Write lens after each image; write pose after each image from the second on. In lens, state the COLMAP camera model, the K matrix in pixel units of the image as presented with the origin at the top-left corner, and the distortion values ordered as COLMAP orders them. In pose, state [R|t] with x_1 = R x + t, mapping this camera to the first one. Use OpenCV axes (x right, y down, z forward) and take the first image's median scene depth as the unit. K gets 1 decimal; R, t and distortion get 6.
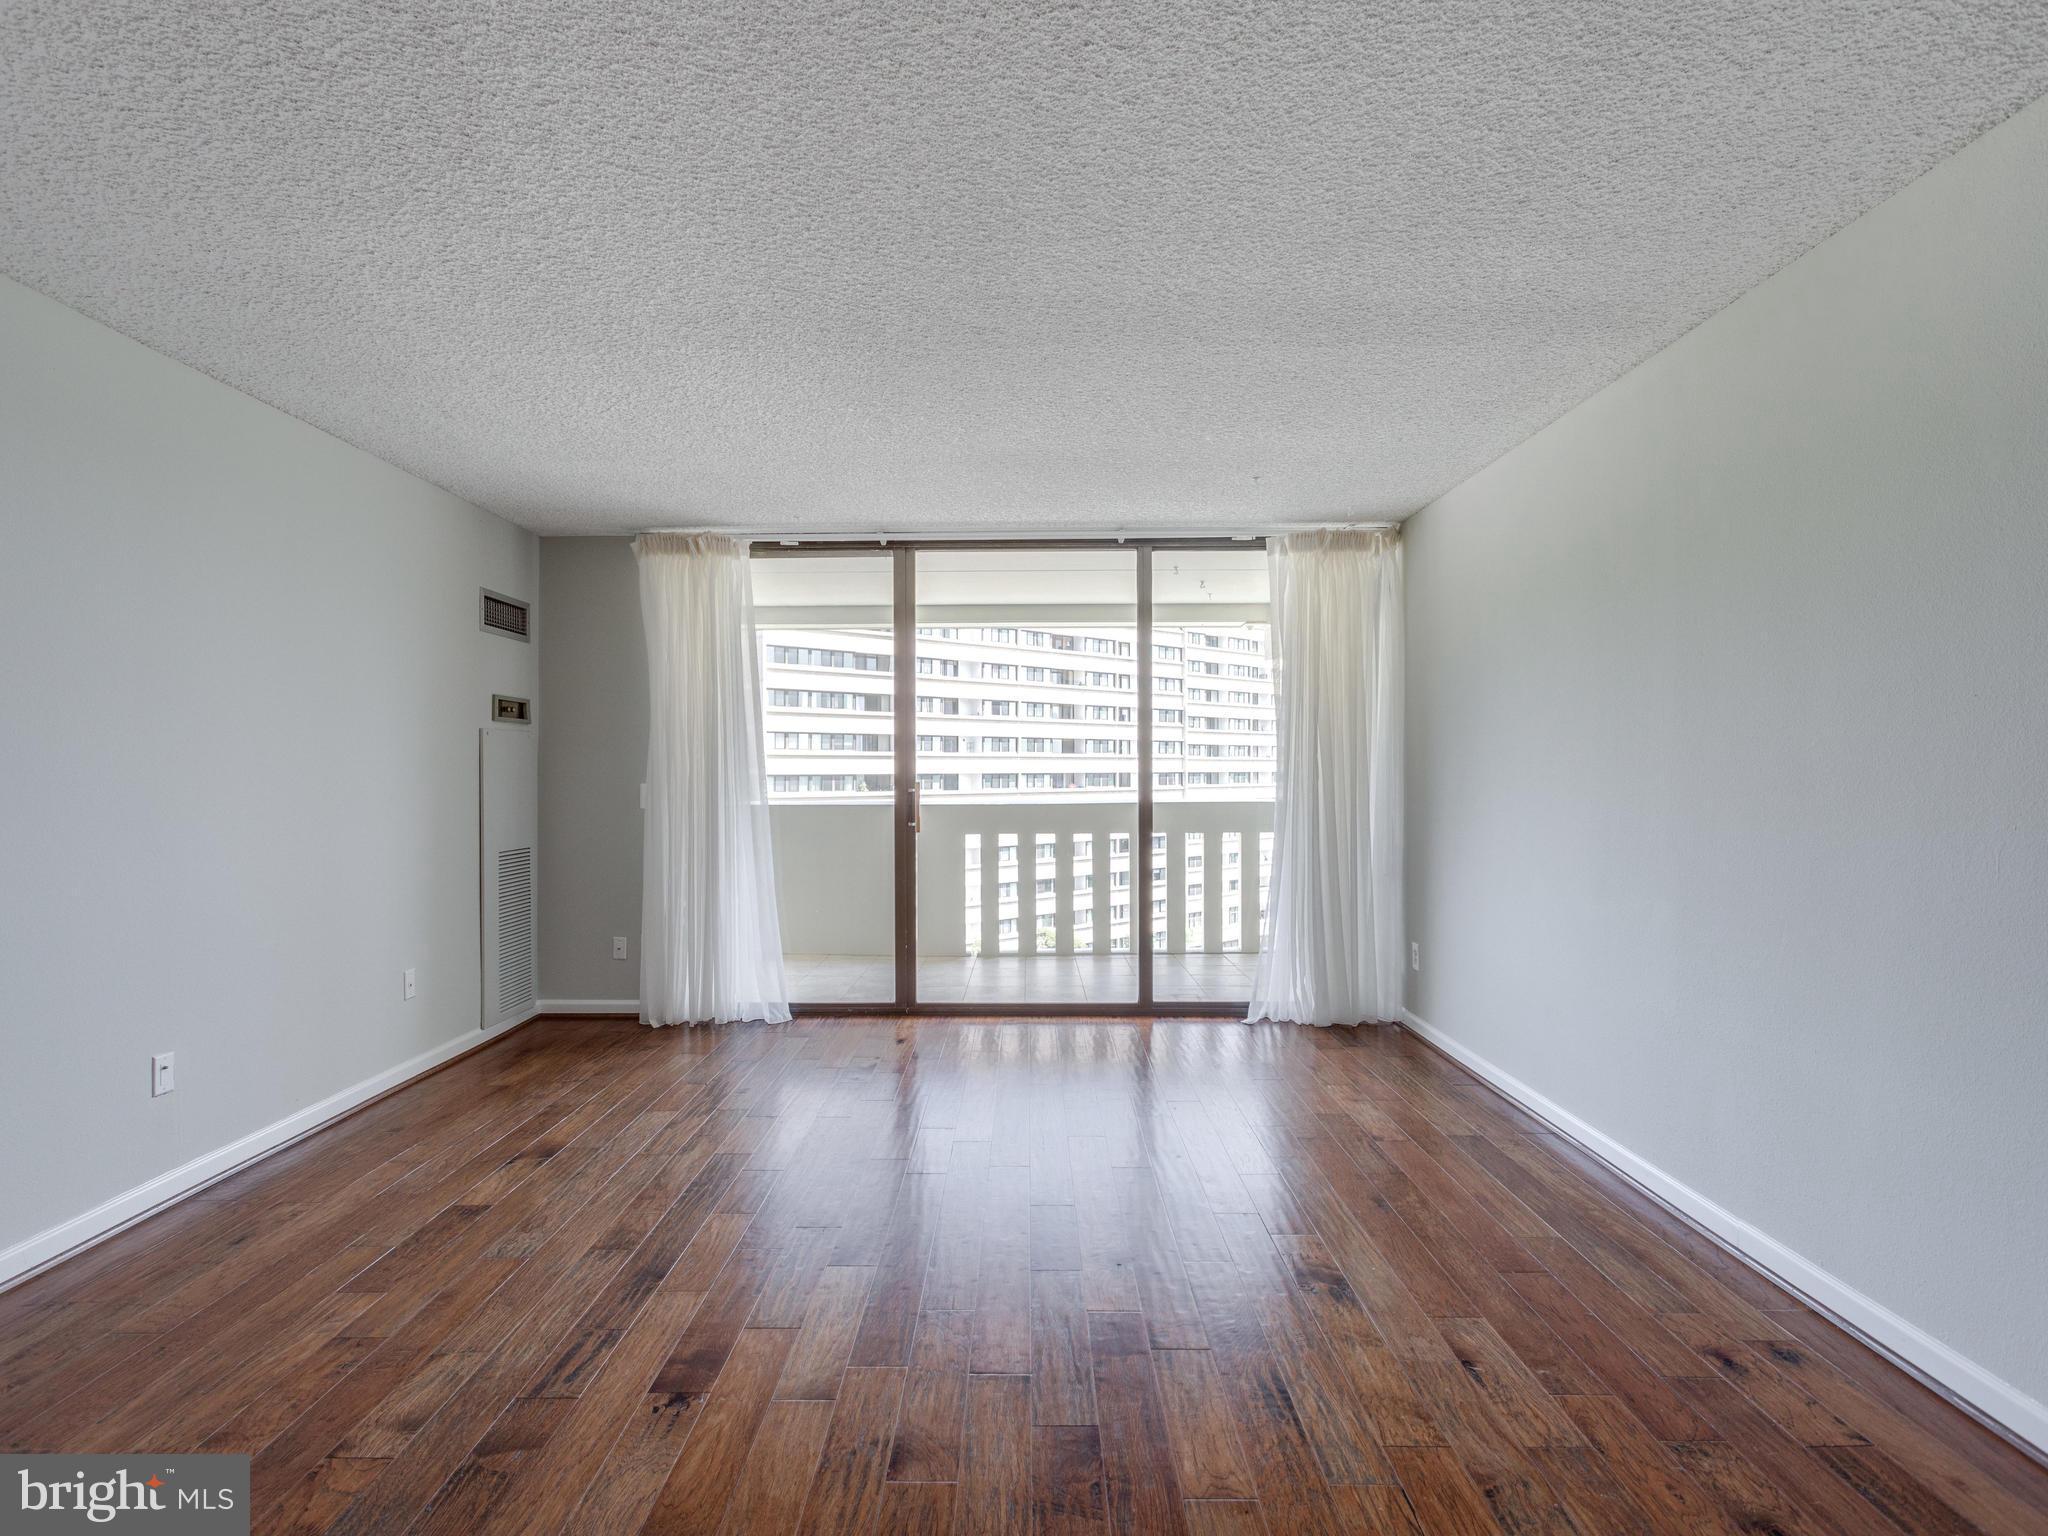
lens RADIAL K [[1111.0, 0, 1020.5], [0, 1111.0, 738.2], [0, 0, 1]] dist [0.002710, 0.001421]
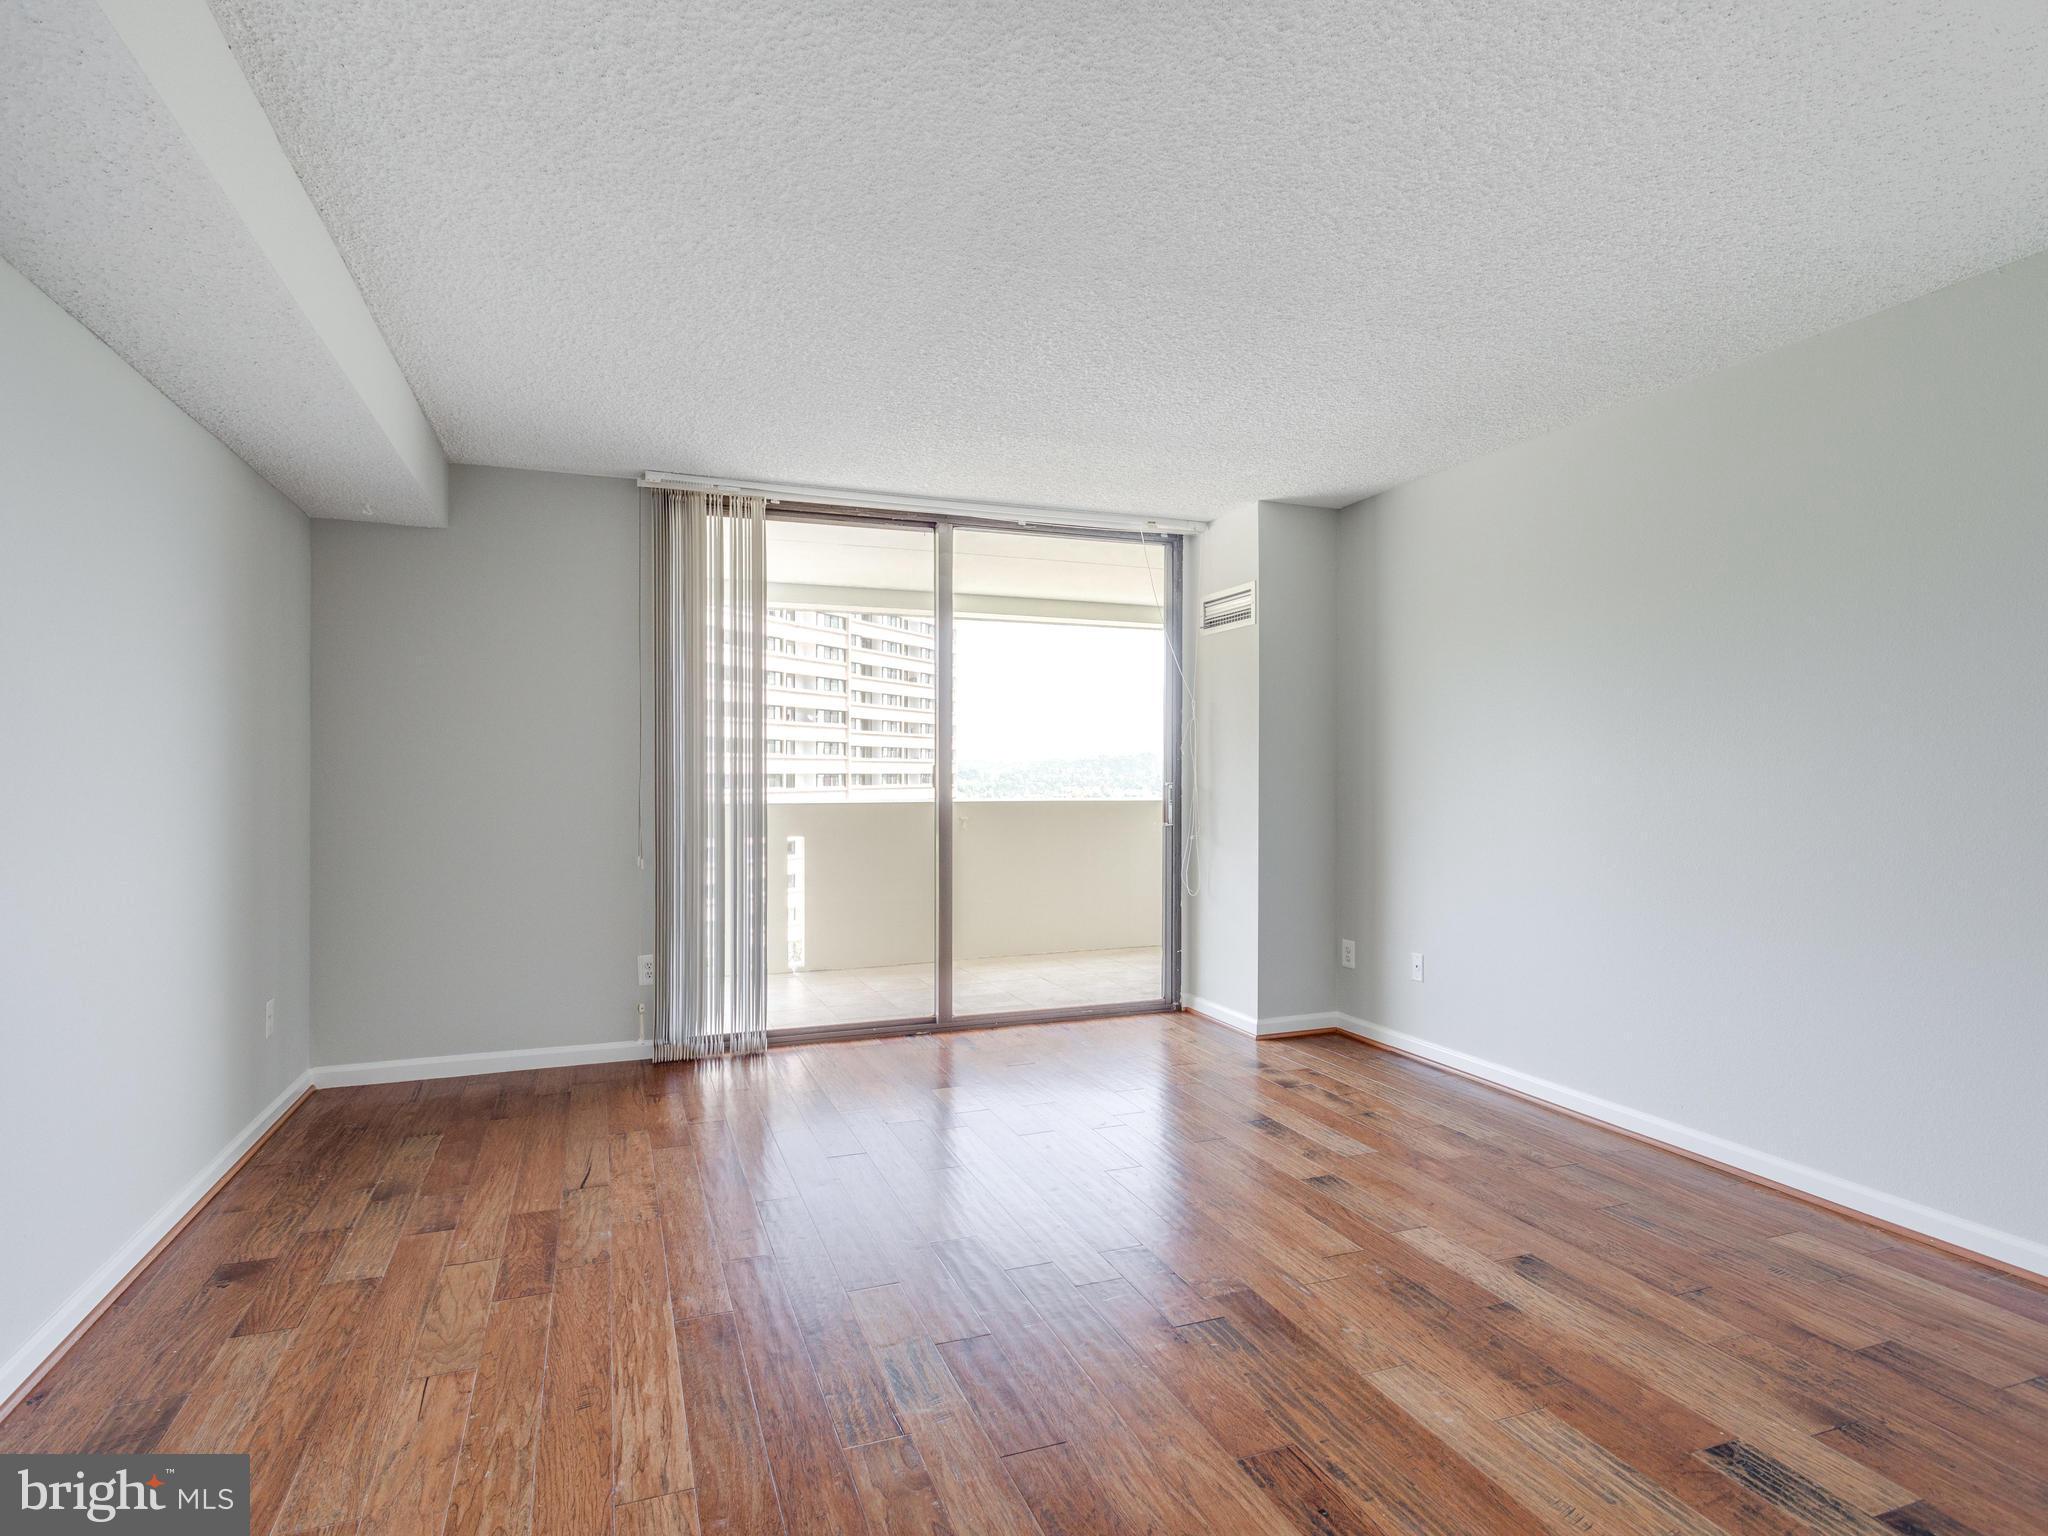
lens RADIAL K [[1111.0, 0, 1020.5], [0, 1111.0, 738.2], [0, 0, 1]] dist [0.002710, 0.001421]
pose [[0.933664, 0.017660, 0.357715, -0.299055], [-0.017015, 0.999843, -0.004949, 0.005474], [-0.357746, -0.001466, 0.933818, 0.083682]]
